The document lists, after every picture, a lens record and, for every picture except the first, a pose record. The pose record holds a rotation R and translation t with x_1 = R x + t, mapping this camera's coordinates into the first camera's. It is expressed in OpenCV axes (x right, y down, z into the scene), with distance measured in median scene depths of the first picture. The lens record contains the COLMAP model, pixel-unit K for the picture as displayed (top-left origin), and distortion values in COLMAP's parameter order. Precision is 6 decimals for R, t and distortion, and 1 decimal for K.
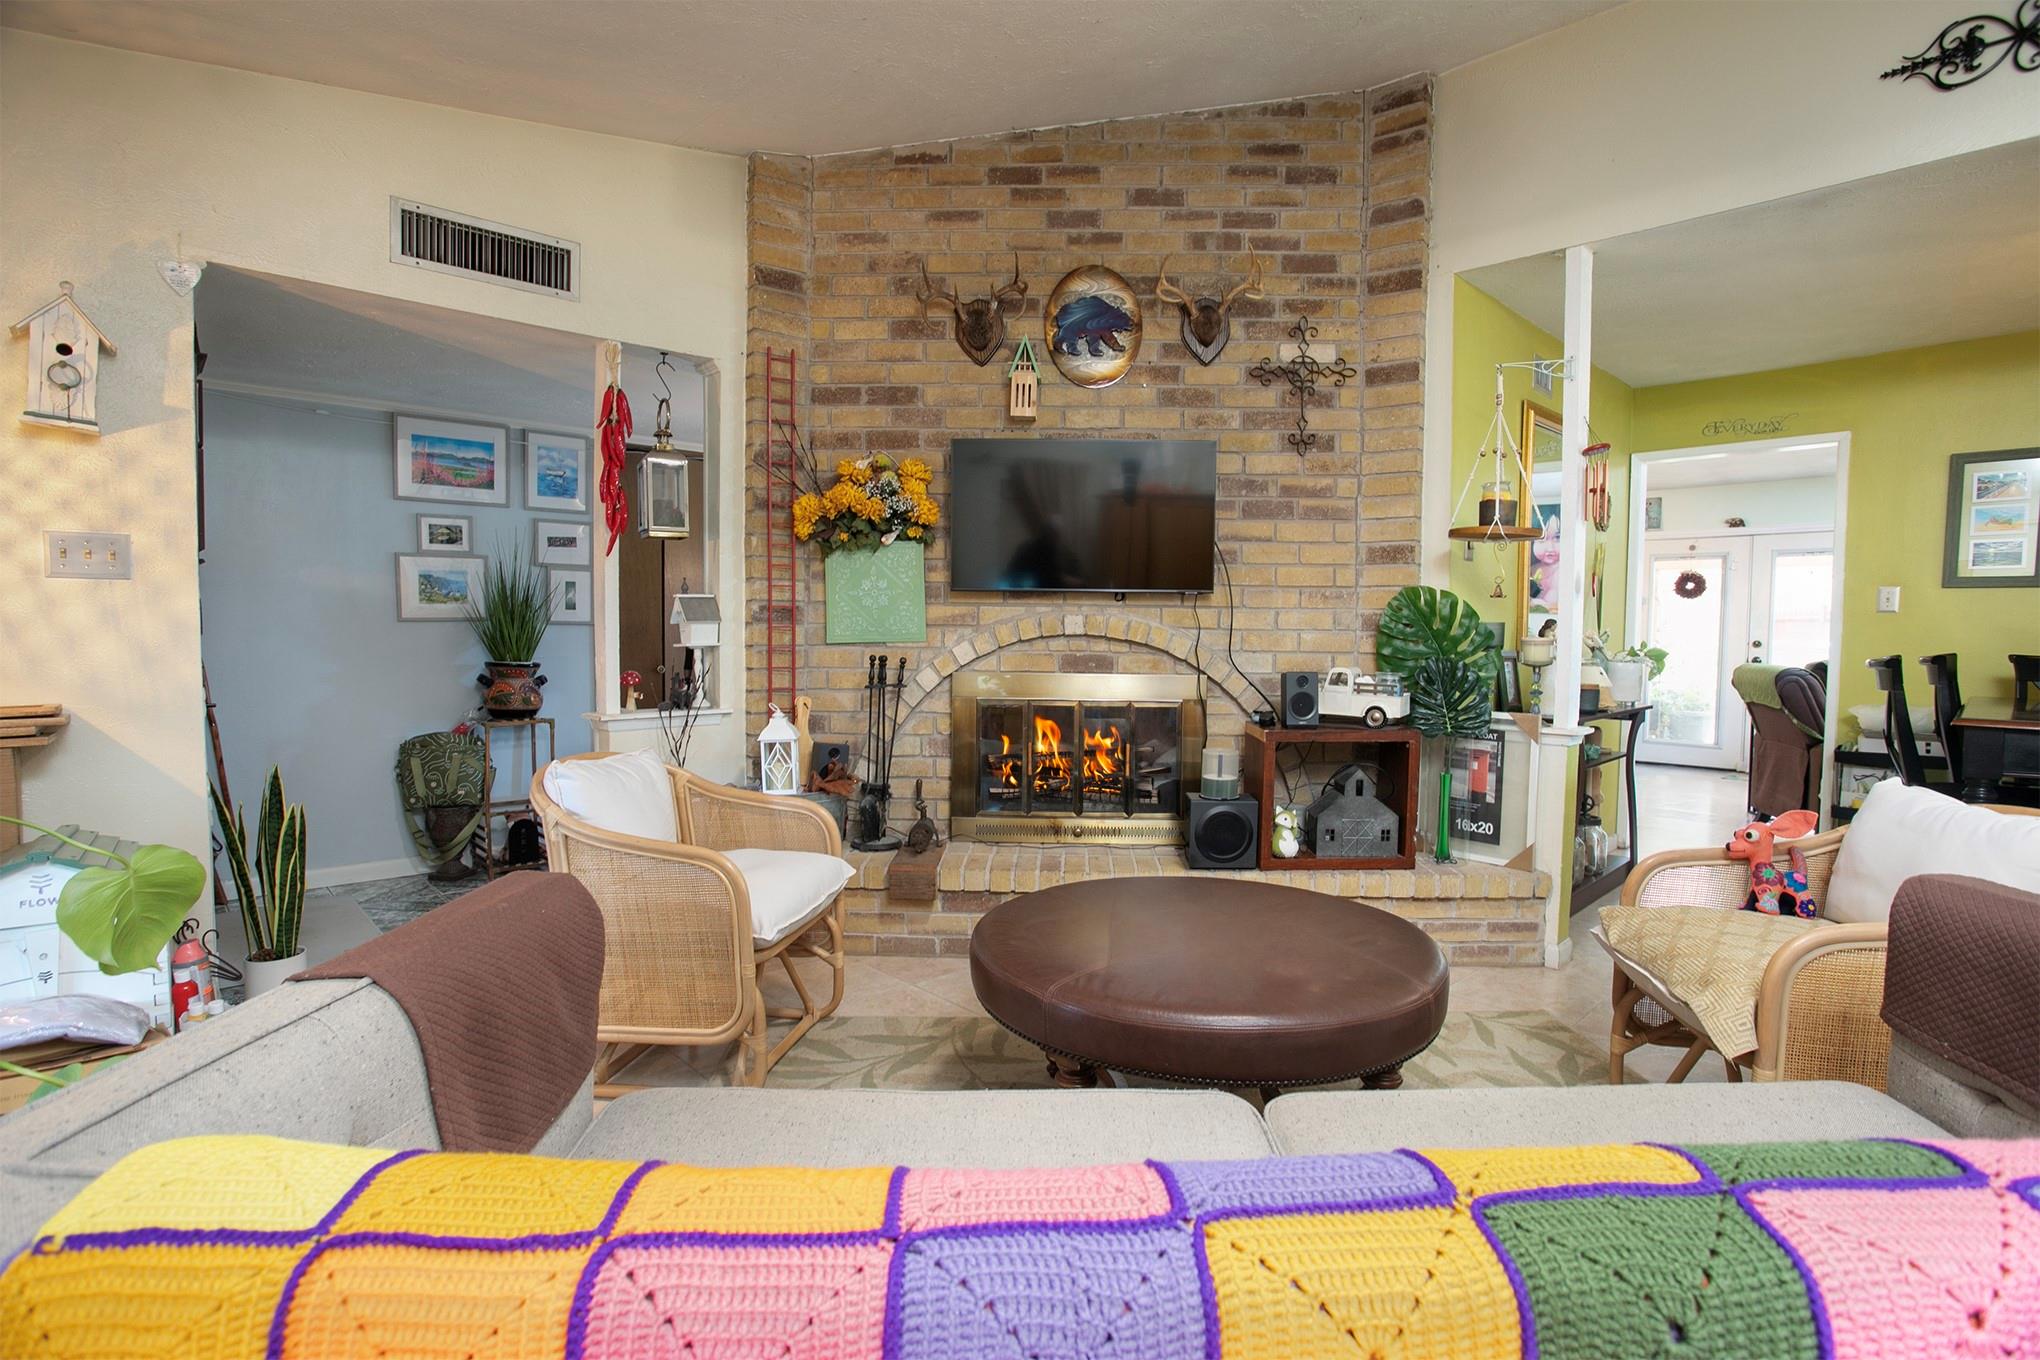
lens RADIAL K [[1011.4, 0, 1023.4], [0, 1011.4, 667.0], [0, 0, 1]] dist [-0.075400, 0.038100]
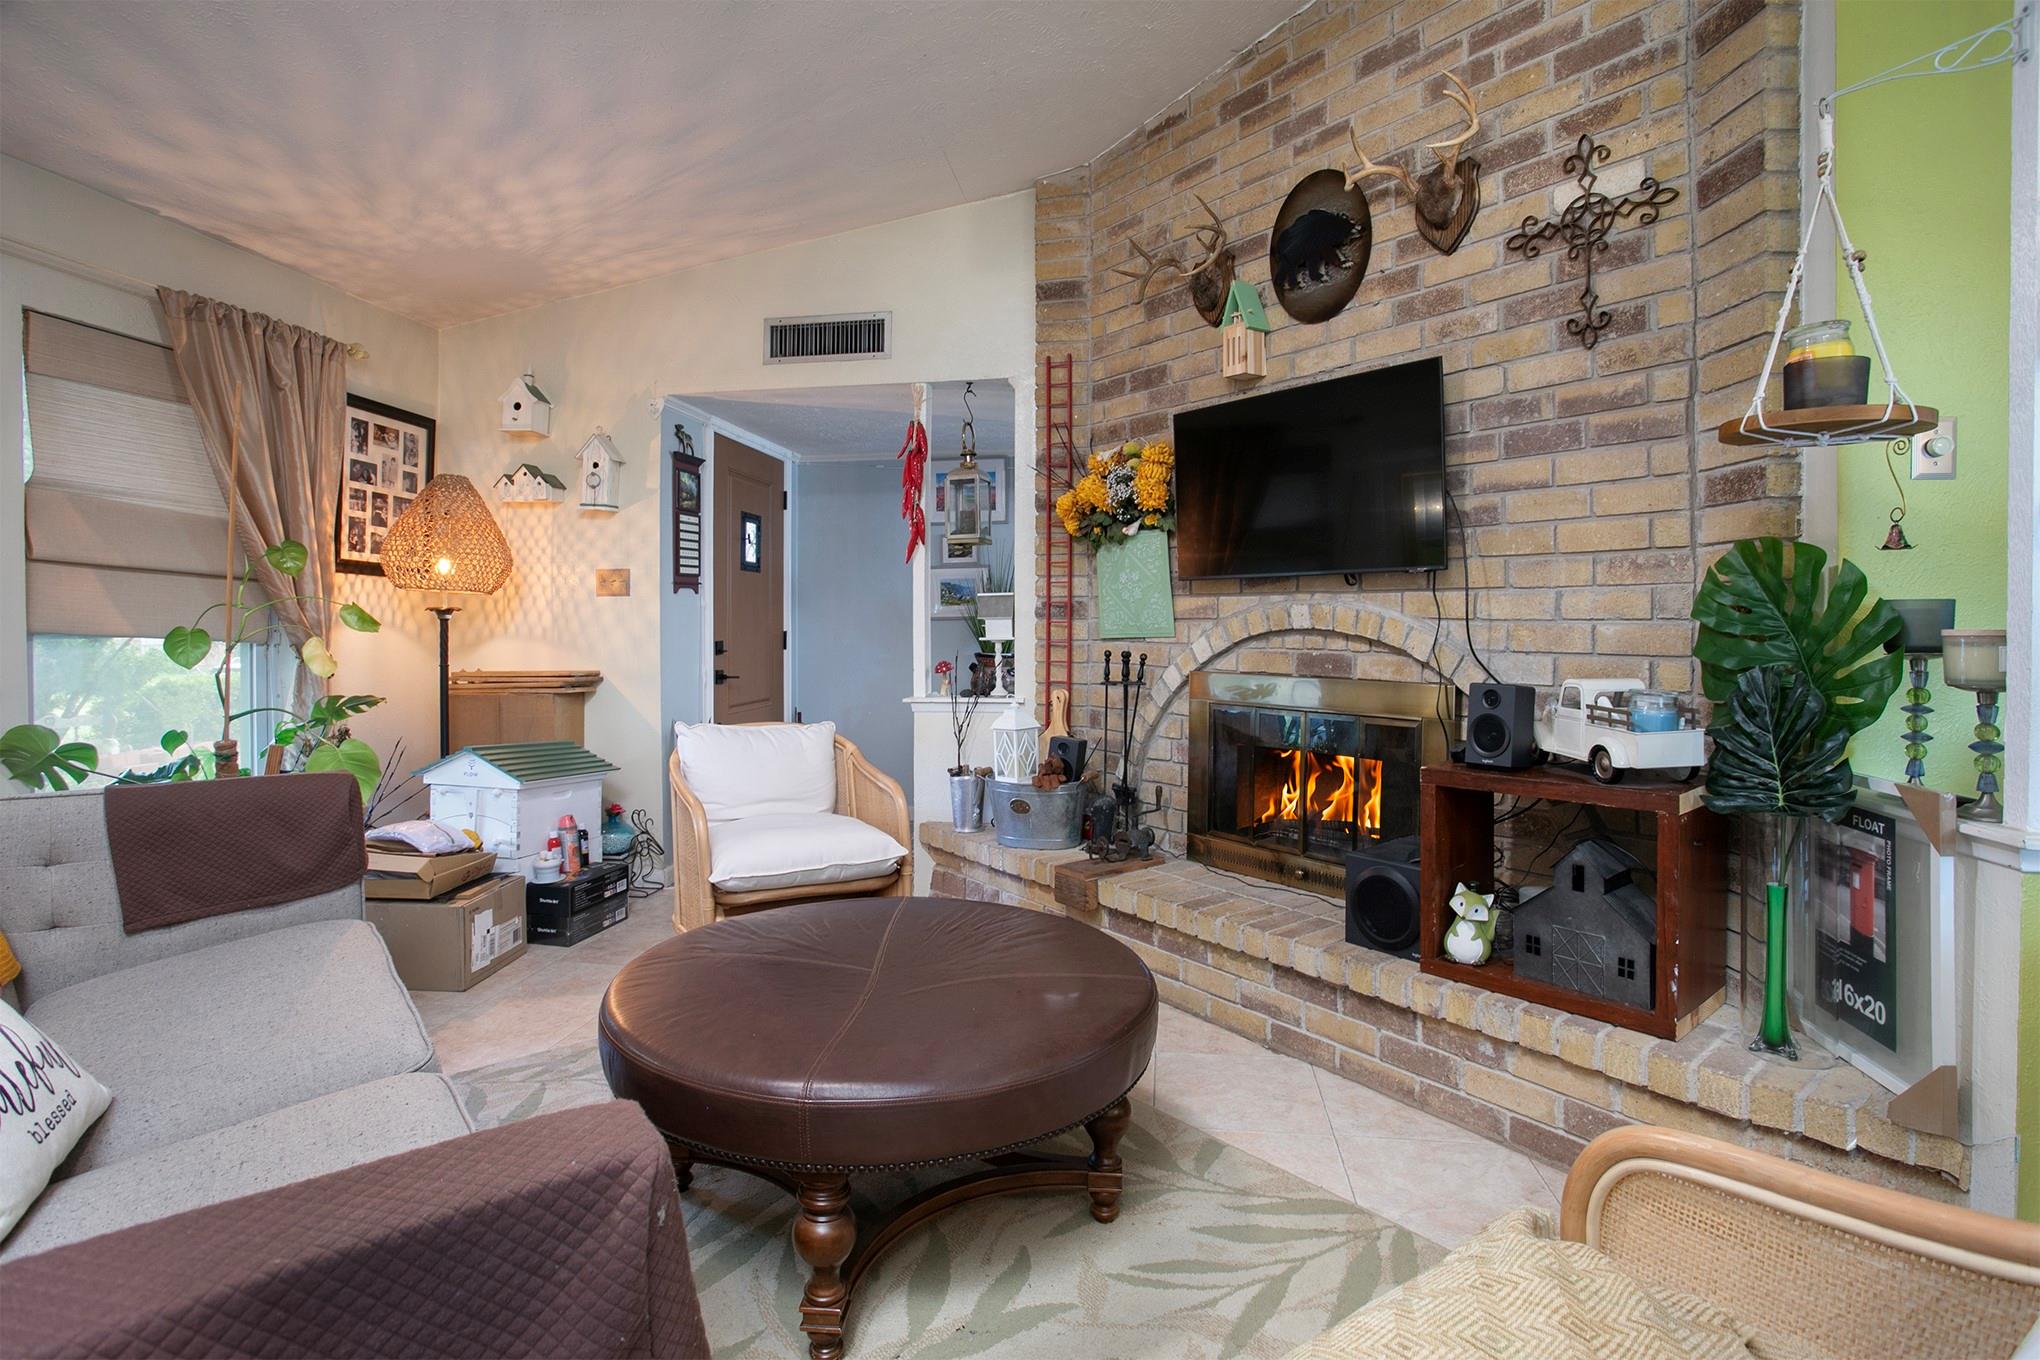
lens RADIAL K [[1020.5, 0, 995.2], [0, 1020.5, 620.1], [0, 0, 1]] dist [-0.074979, 0.040439]
pose [[0.600486, -0.010512, -0.799566, 0.557253], [-0.025118, 0.999172, -0.032001, -0.006716], [0.799240, 0.039300, 0.599725, 0.319138]]
